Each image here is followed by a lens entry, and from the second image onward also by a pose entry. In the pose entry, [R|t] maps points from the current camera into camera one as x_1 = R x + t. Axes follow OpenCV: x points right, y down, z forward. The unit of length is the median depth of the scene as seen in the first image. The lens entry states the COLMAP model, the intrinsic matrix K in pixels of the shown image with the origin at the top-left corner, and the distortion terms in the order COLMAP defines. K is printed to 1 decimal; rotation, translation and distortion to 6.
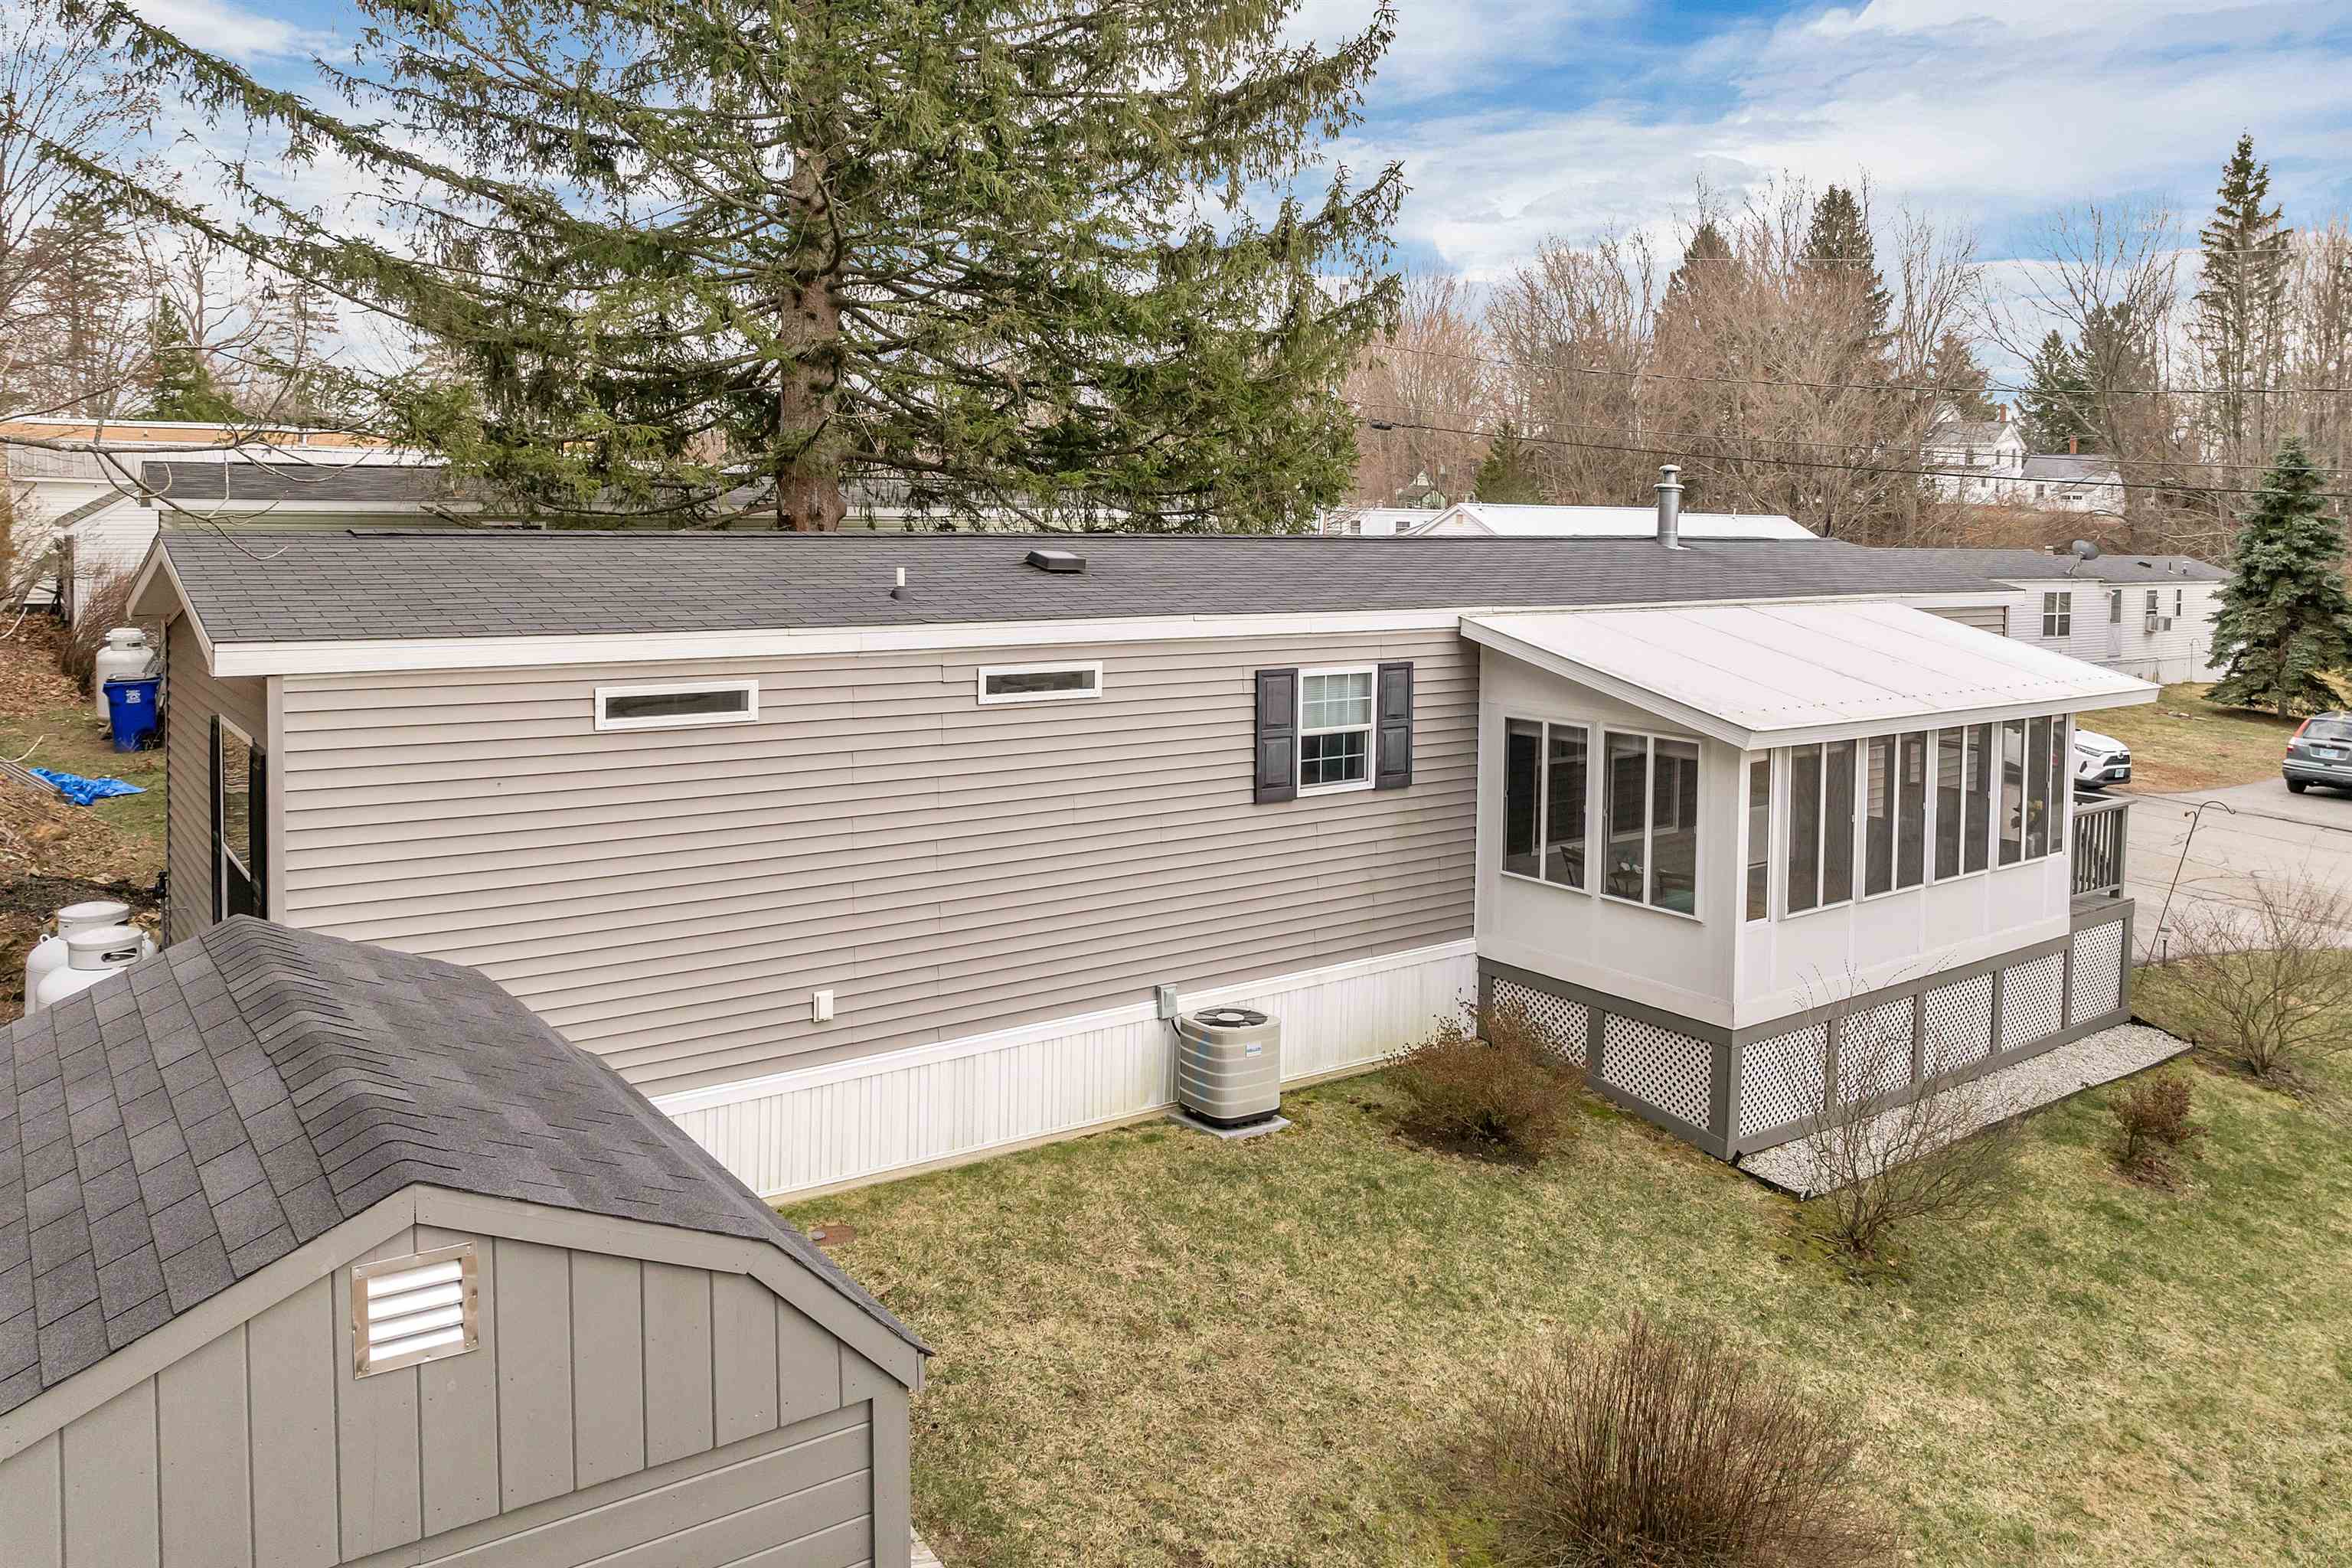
lens RADIAL K [[1672.8, 0, 1179.1], [0, 1672.8, 577.3], [0, 0, 1]] dist [-0.024435, -0.008274]
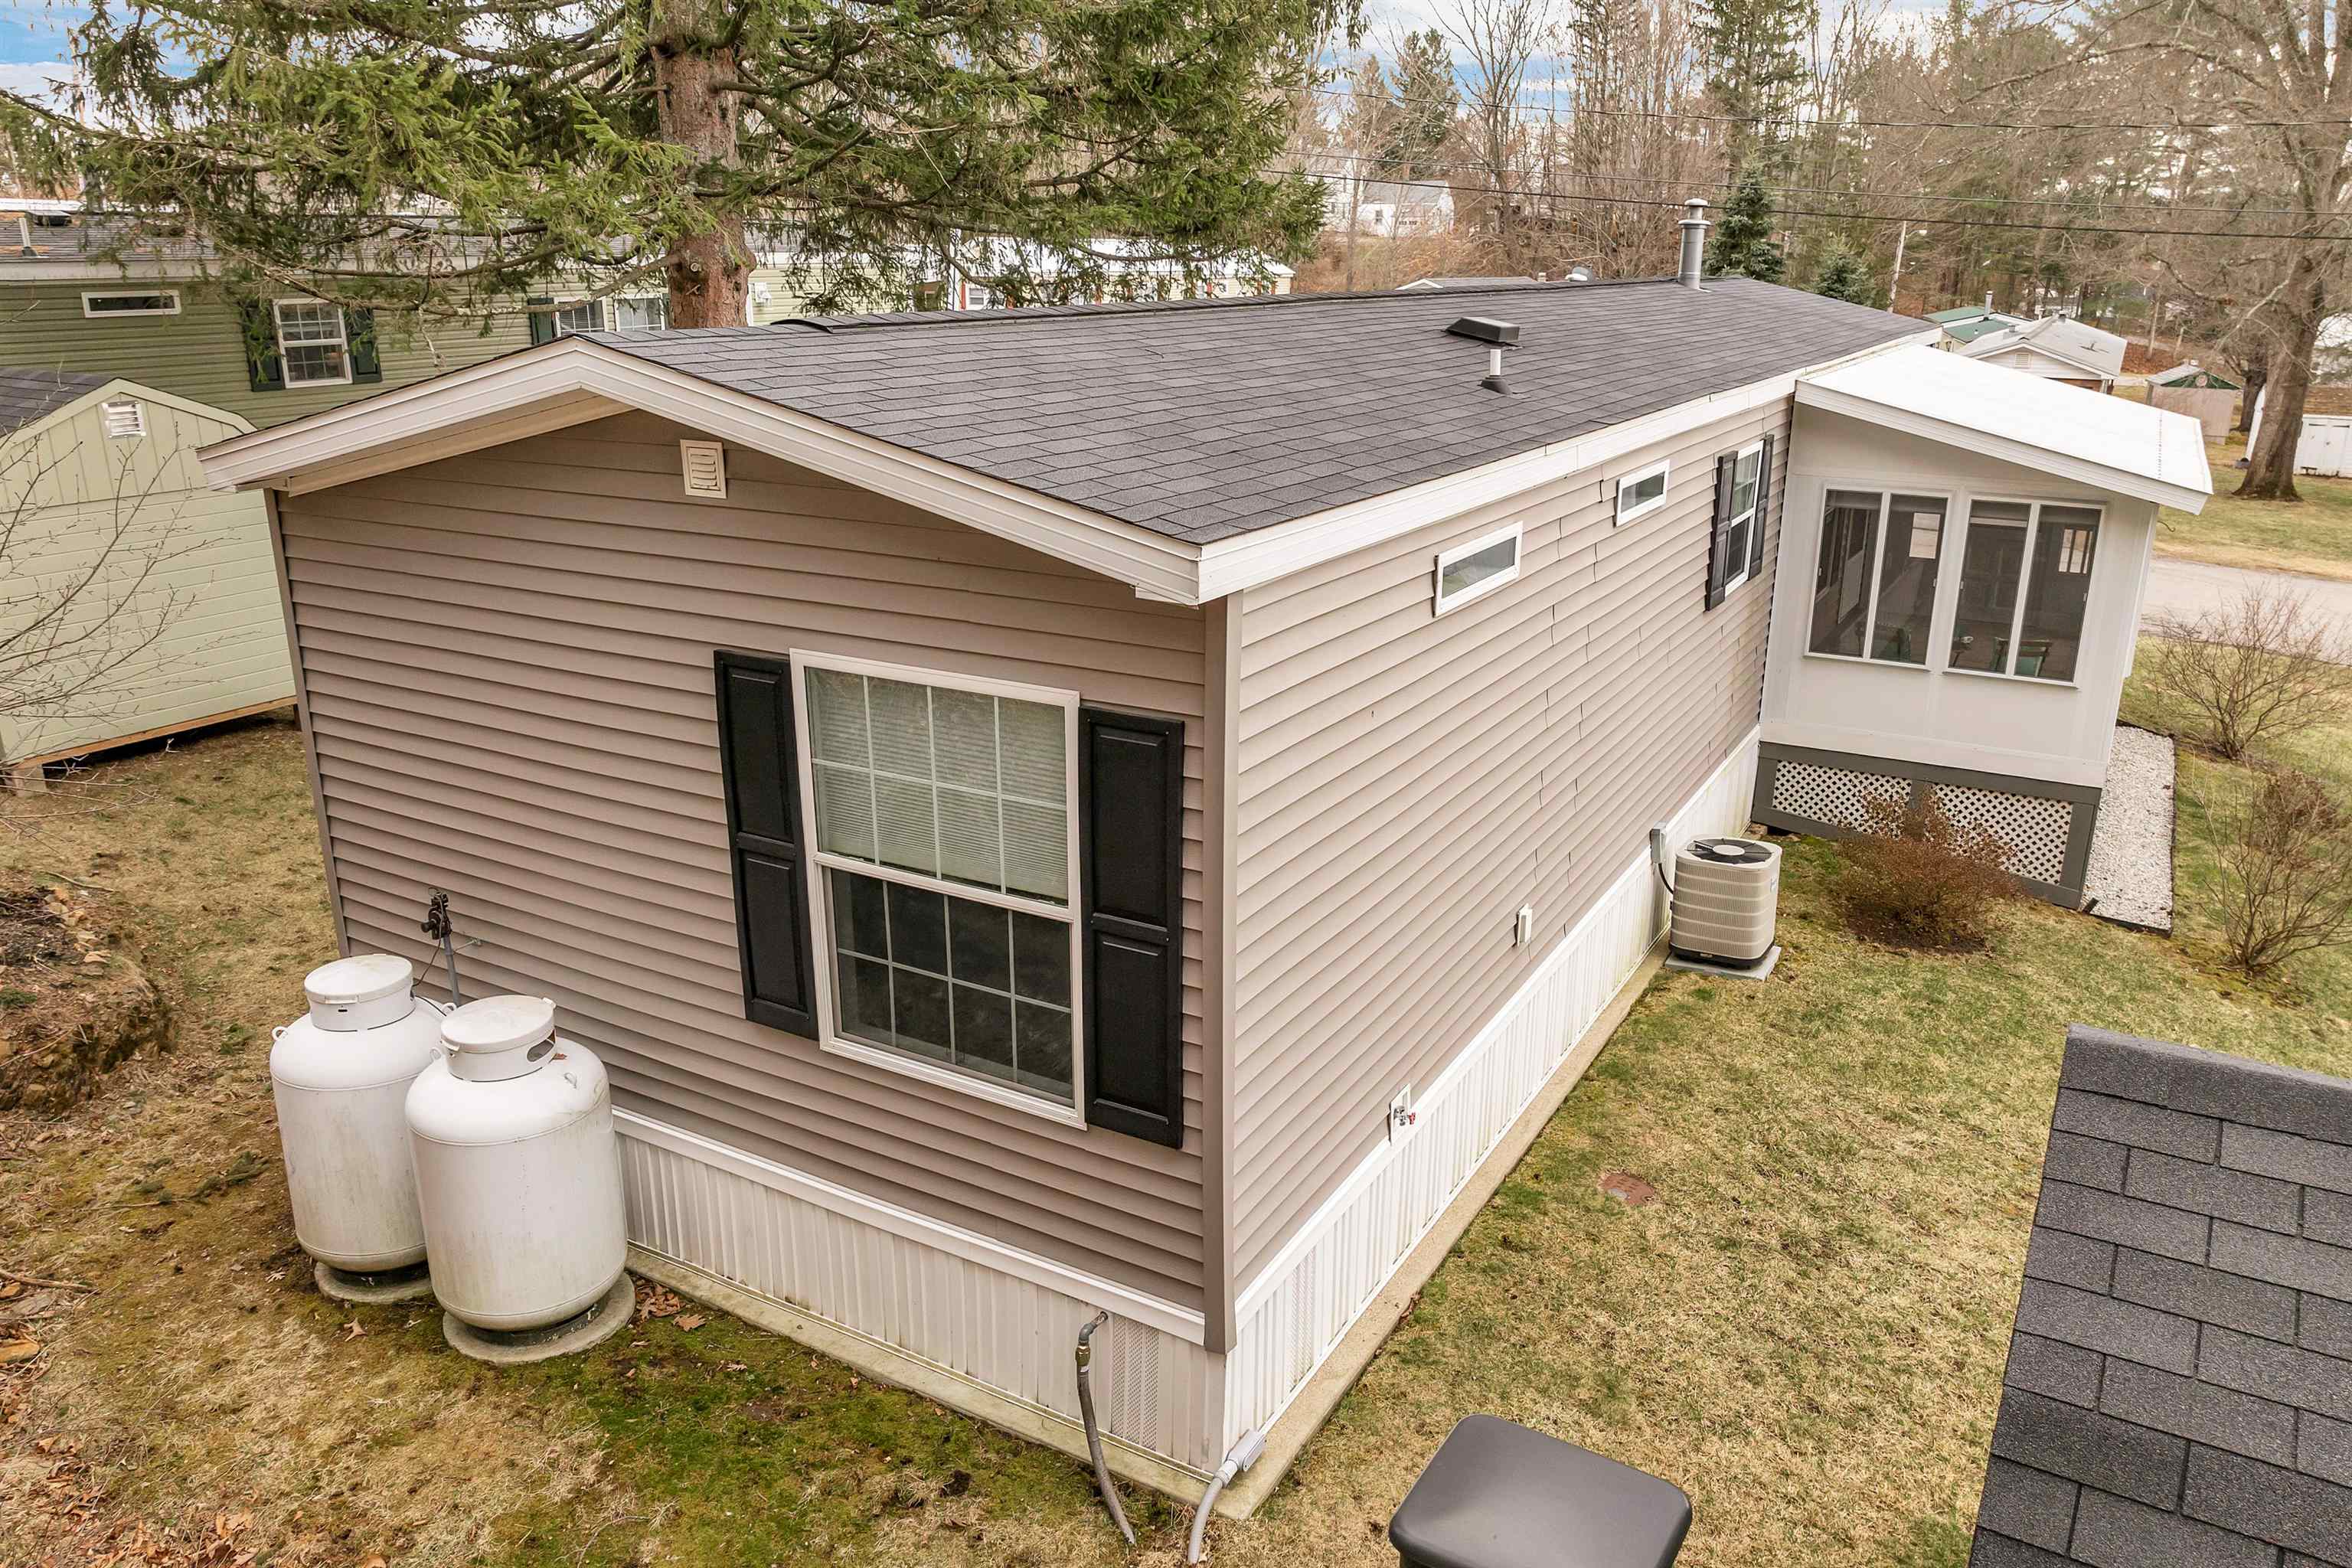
lens RADIAL K [[1657.1, 0, 1176.0], [0, 1657.1, 784.0], [0, 0, 1]] dist [-0.042018, -0.001836]
pose [[0.917585, -0.135772, 0.373637, -0.535276], [0.027697, 0.959421, 0.280614, -0.027355], [-0.396574, -0.247138, 0.884111, 0.318252]]
